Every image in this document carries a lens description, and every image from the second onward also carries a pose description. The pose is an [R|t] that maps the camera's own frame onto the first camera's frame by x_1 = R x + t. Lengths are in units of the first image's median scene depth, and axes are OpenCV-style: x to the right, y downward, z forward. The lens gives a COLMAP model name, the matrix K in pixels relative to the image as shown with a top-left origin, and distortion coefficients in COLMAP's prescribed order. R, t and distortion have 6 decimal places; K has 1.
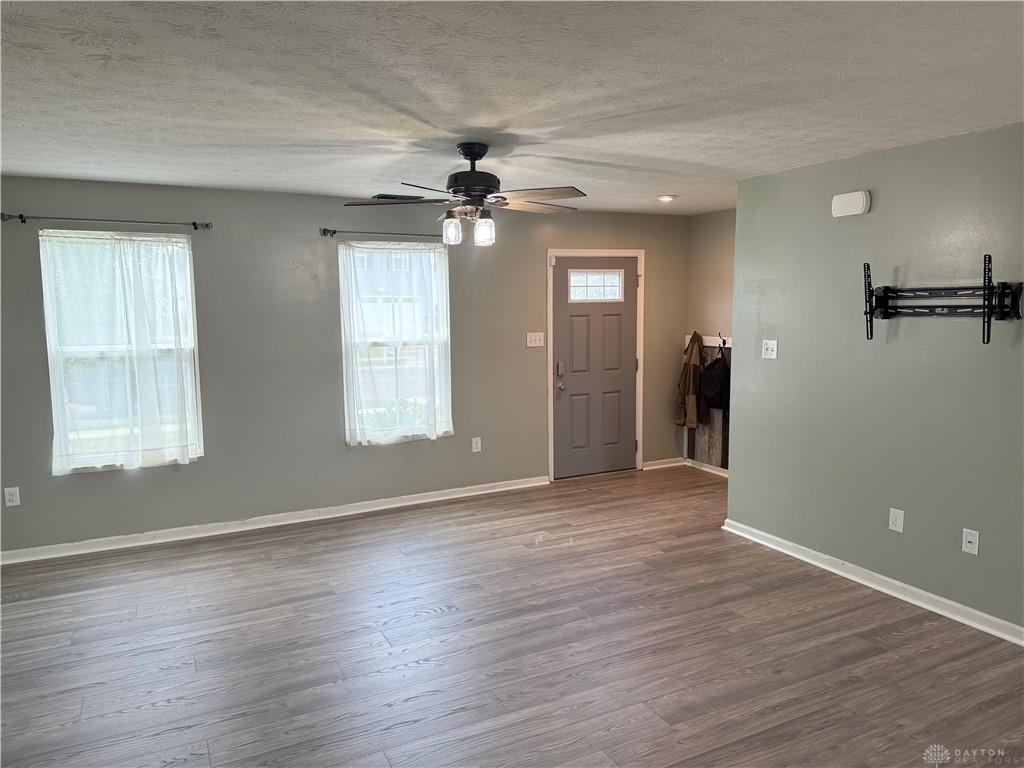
lens RADIAL K [[708.5, 0, 512.0], [0, 708.5, 384.0], [0, 0, 1]] dist [0.082412, -0.087452]
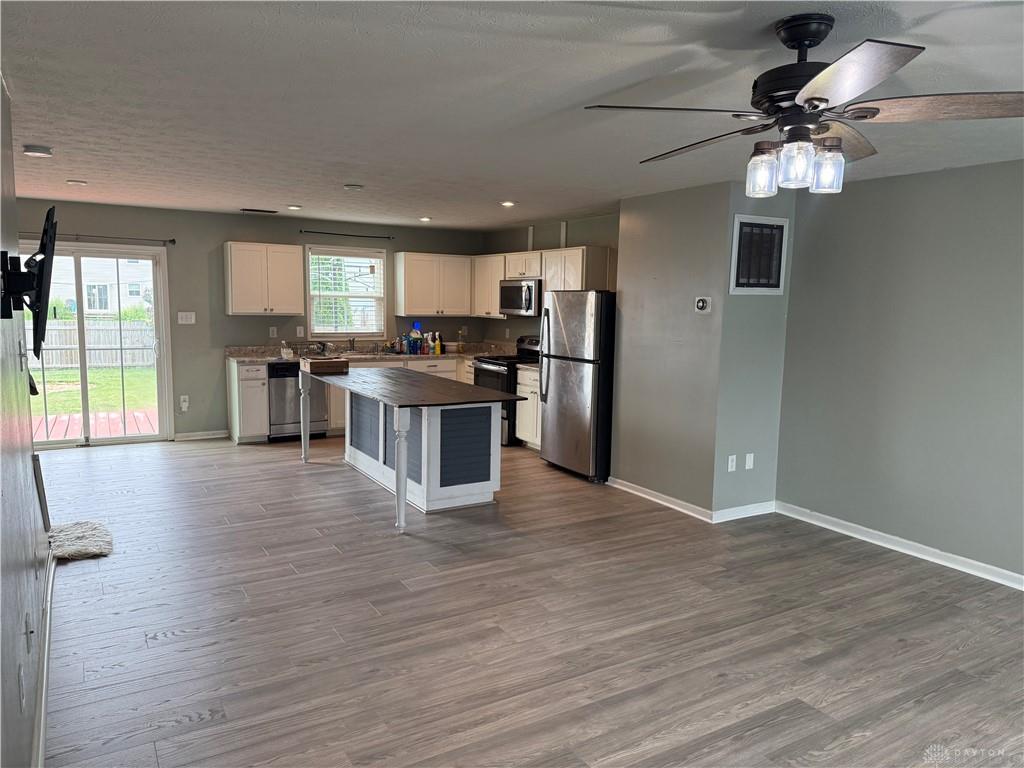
lens RADIAL K [[719.4, 0, 532.0], [0, 719.4, 384.8], [0, 0, 1]] dist [0.084670, -0.085947]
pose [[-0.994478, -0.006758, -0.104724, 0.175657], [-0.031135, 0.971993, 0.232940, -0.139151], [0.100217, 0.234914, -0.966836, 1.257709]]
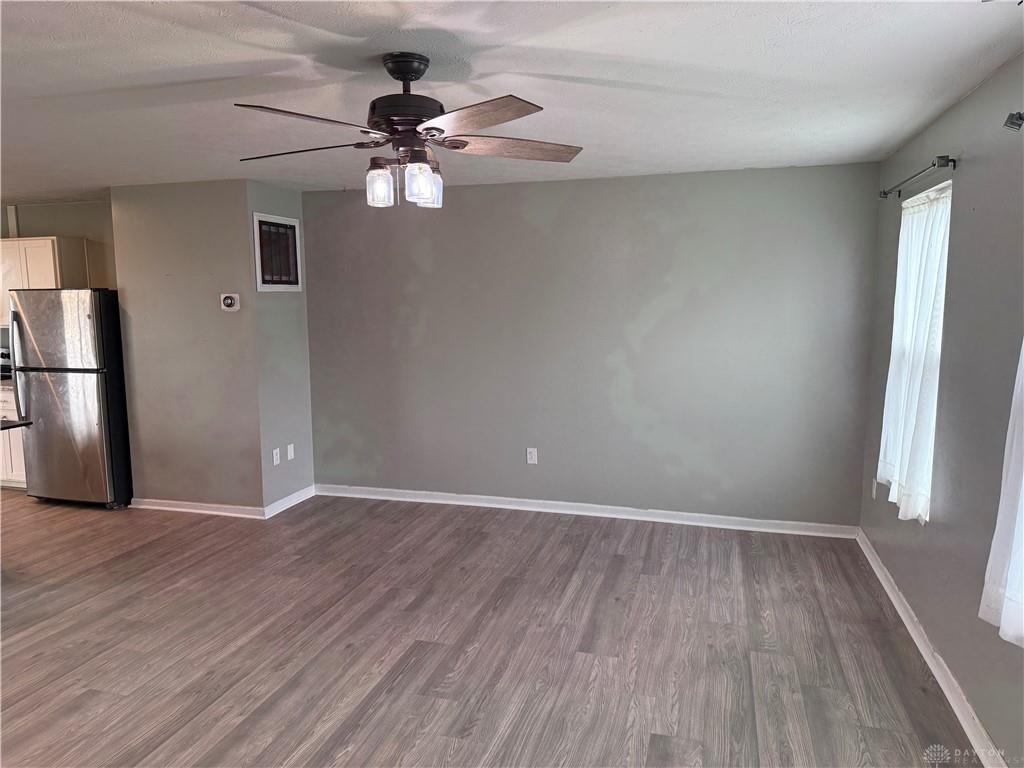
lens RADIAL K [[708.5, 0, 512.0], [0, 708.5, 384.0], [0, 0, 1]] dist [0.082412, -0.087452]
pose [[-0.677927, 0.101083, -0.728146, 0.313365], [-0.072322, 0.976525, 0.202898, -0.138195], [0.731563, 0.190211, -0.654703, 1.223033]]
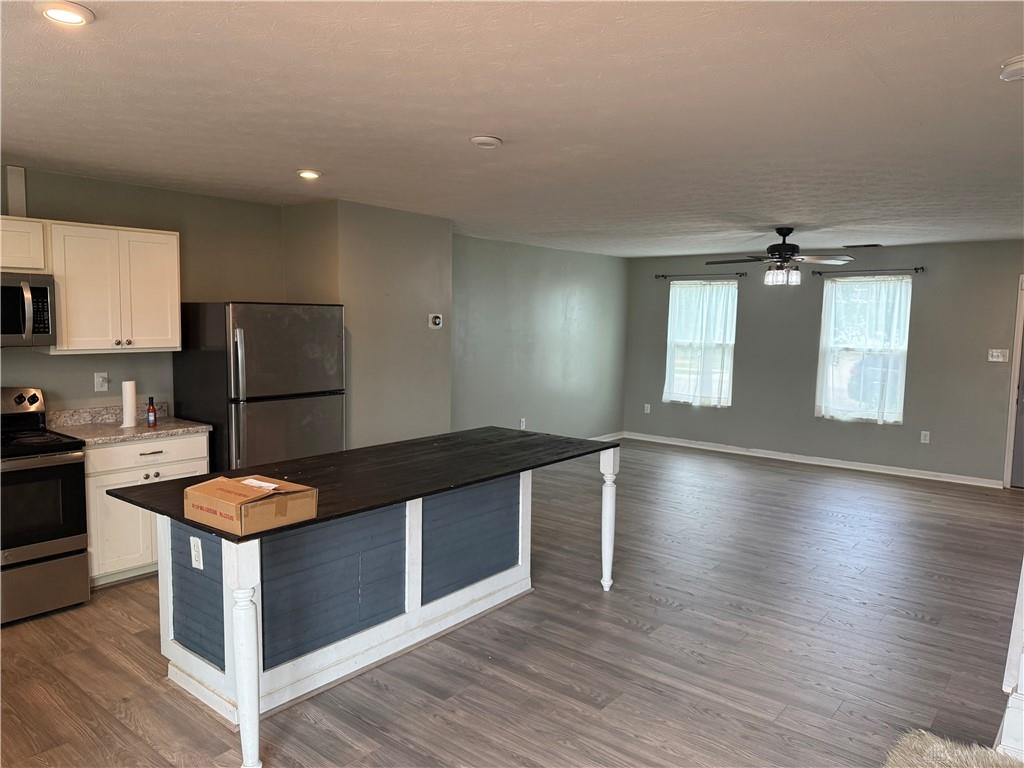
lens RADIAL K [[708.5, 0, 512.0], [0, 708.5, 384.0], [0, 0, 1]] dist [0.082412, -0.087452]
pose [[0.408825, 0.102831, -0.906801, 0.998503], [-0.125844, 0.990492, 0.055585, 0.019506], [0.903895, 0.091391, 0.417878, -0.223745]]
